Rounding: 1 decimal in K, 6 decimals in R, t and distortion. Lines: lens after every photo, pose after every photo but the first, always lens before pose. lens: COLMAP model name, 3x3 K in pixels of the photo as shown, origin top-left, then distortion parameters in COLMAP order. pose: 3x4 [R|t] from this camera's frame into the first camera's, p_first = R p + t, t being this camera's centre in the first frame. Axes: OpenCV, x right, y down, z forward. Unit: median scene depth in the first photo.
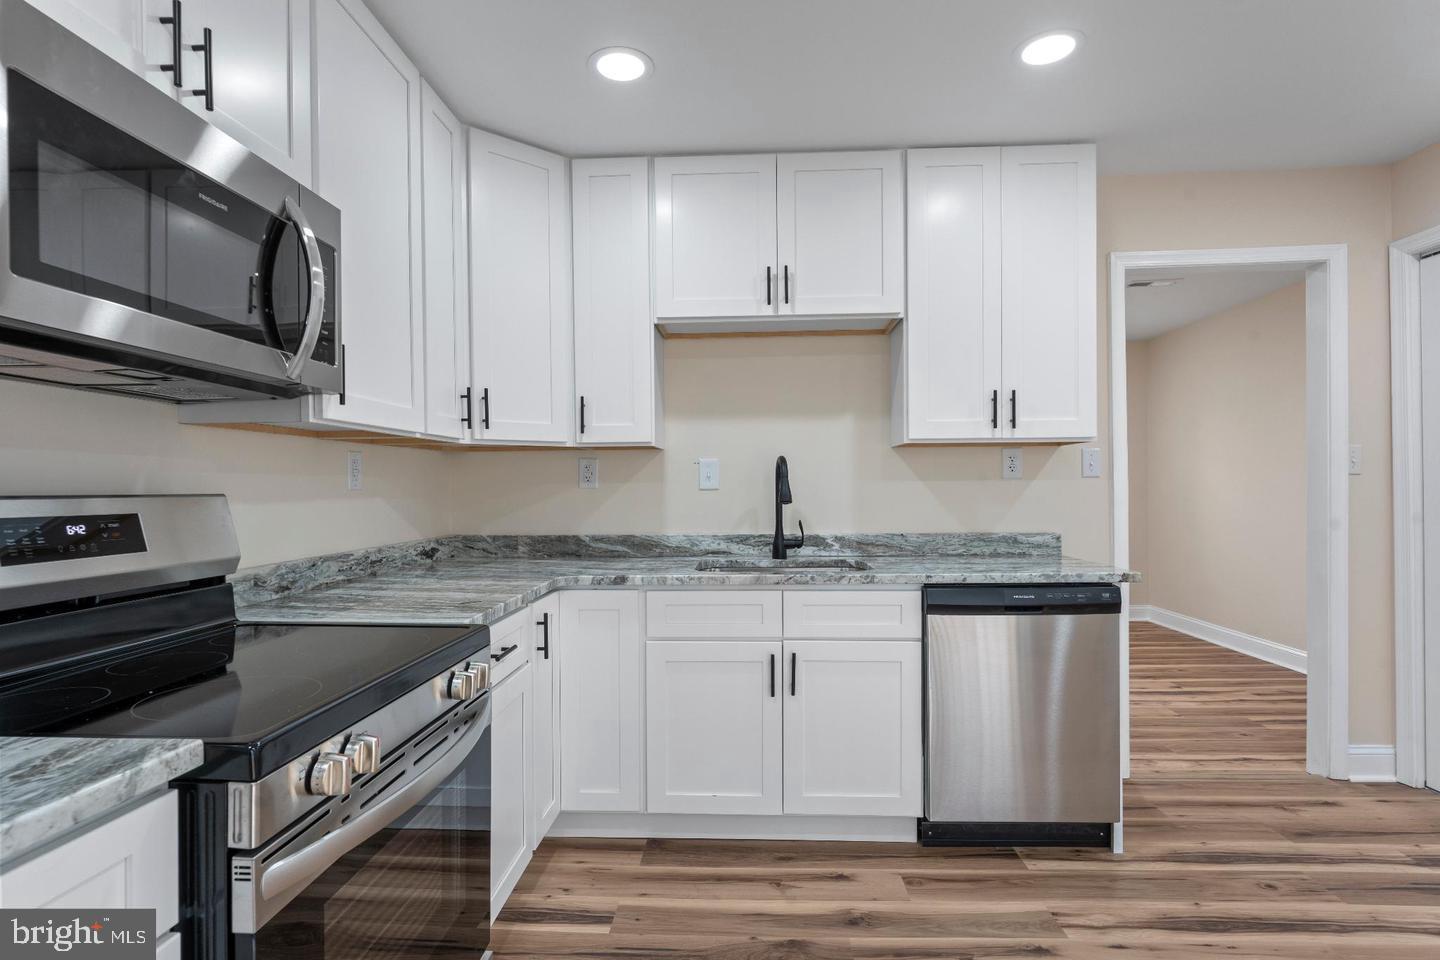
lens RADIAL K [[740.3, 0, 713.9], [0, 740.3, 495.0], [0, 0, 1]] dist [-0.001383, -0.000082]
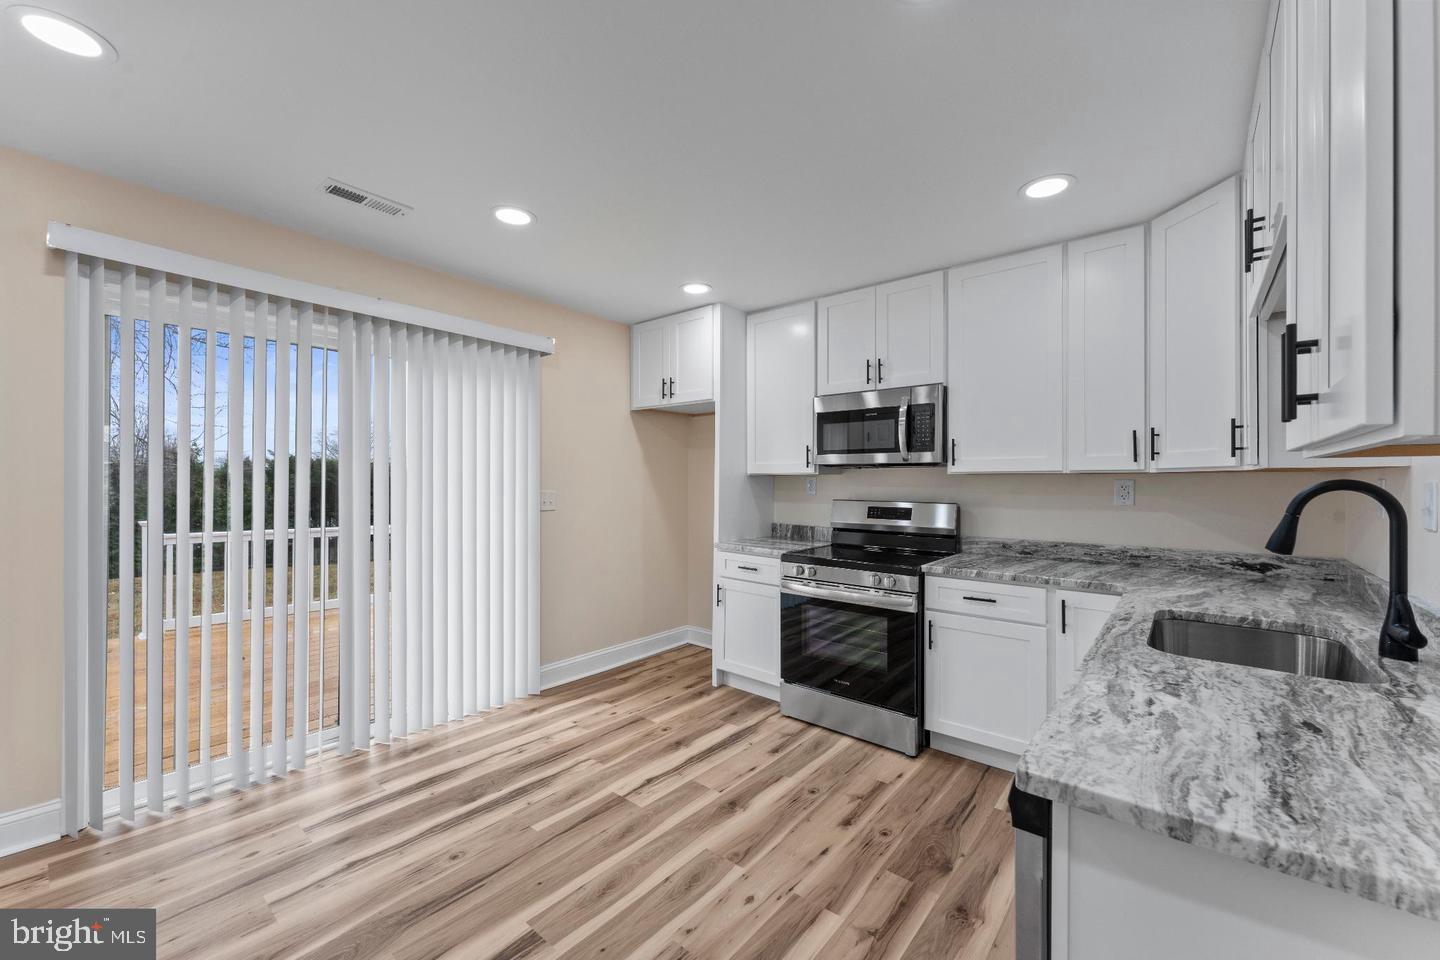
lens RADIAL K [[572.2, 0, 720.0], [0, 572.2, 480.0], [0, 0, 1]] dist [0.001129, 0.000067]
pose [[-0.598509, 0.004076, -0.801106, 0.833534], [-0.007854, 0.999909, 0.010955, -0.057817], [0.801078, 0.012849, -0.598422, 0.928555]]
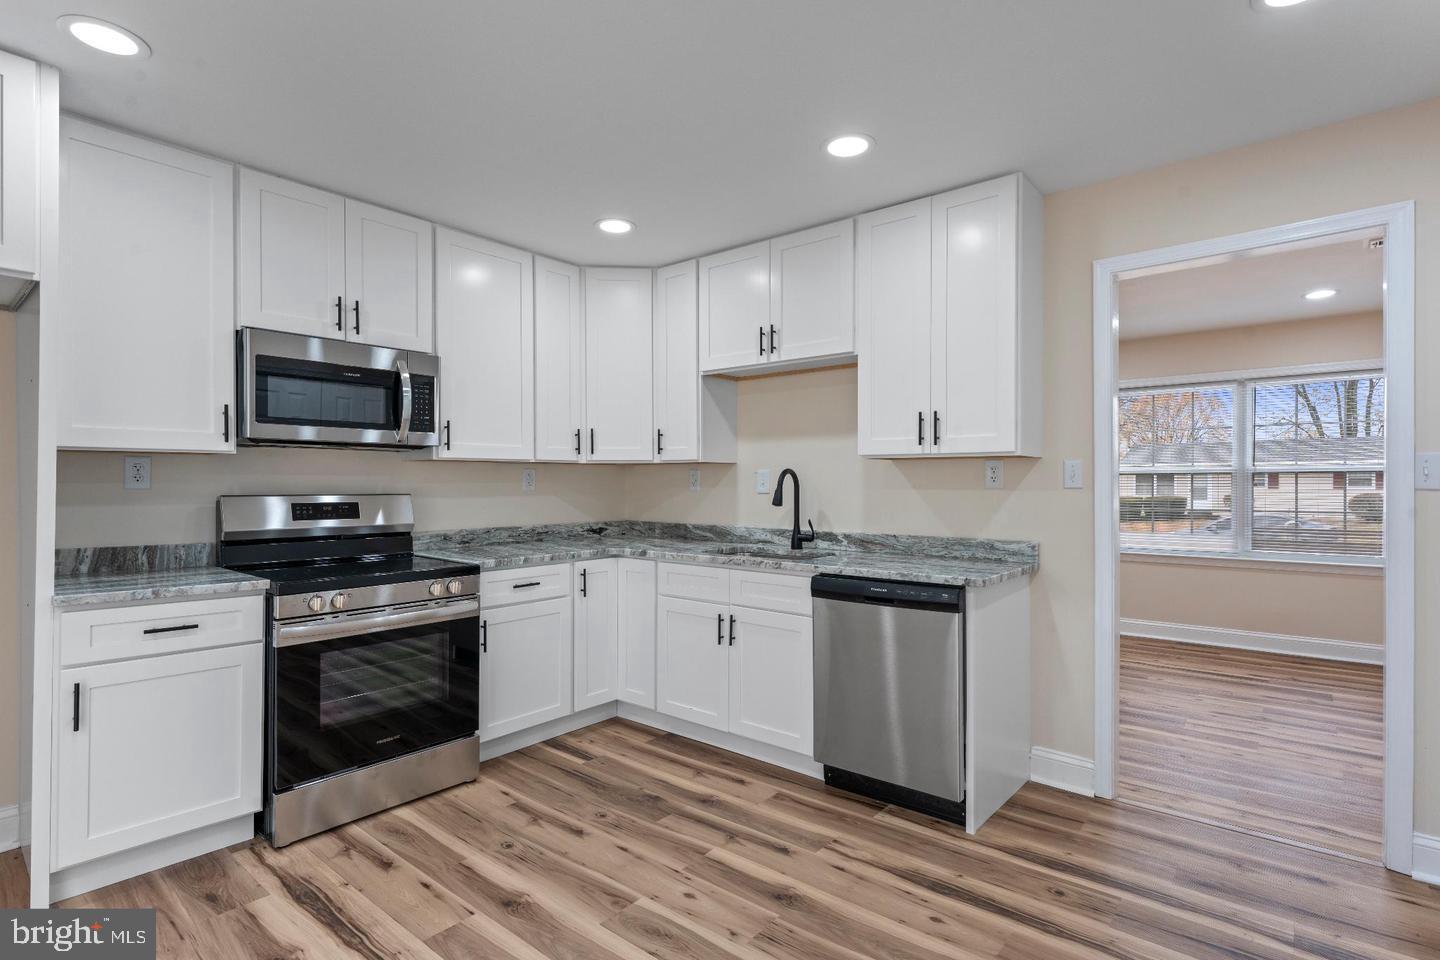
lens RADIAL K [[709.3, 0, 715.2], [0, 709.3, 487.3], [0, 0, 1]] dist [-0.000900, 0.000030]
pose [[0.798165, 0.013595, -0.602286, 0.777912], [-0.014333, 0.999891, 0.003576, -0.024556], [0.602269, 0.005778, 0.798272, -0.062093]]
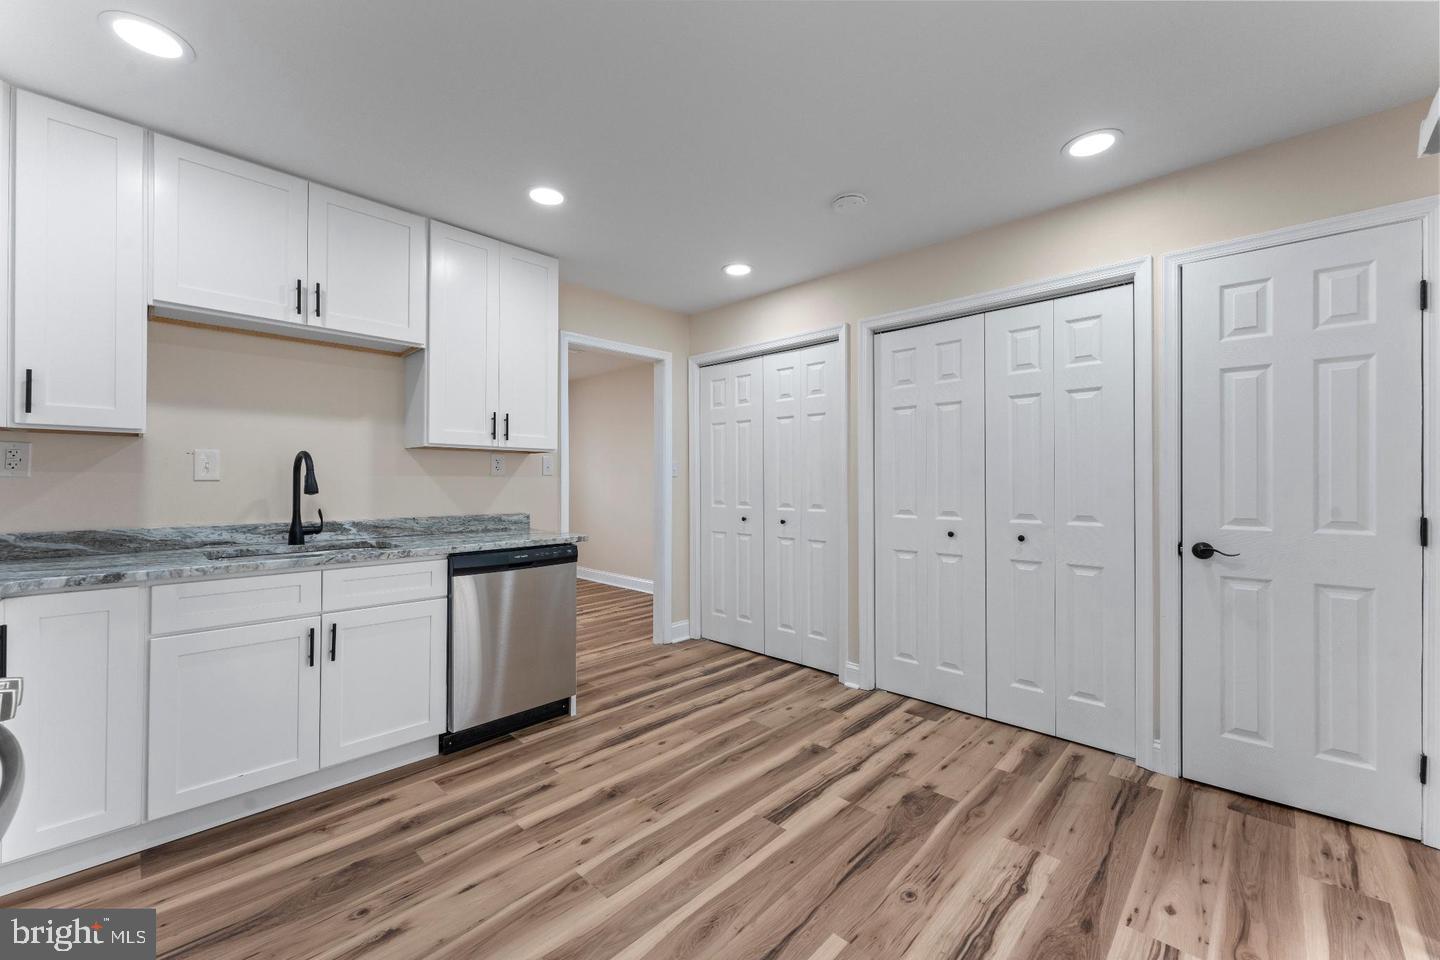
lens RADIAL K [[572.2, 0, 720.0], [0, 572.2, 480.0], [0, 0, 1]] dist [0.001129, 0.000067]
pose [[0.657316, 0.013448, 0.753495, -0.152718], [-0.002079, 0.999869, -0.016032, 0.003177], [-0.753612, 0.008971, 0.657258, -0.033243]]
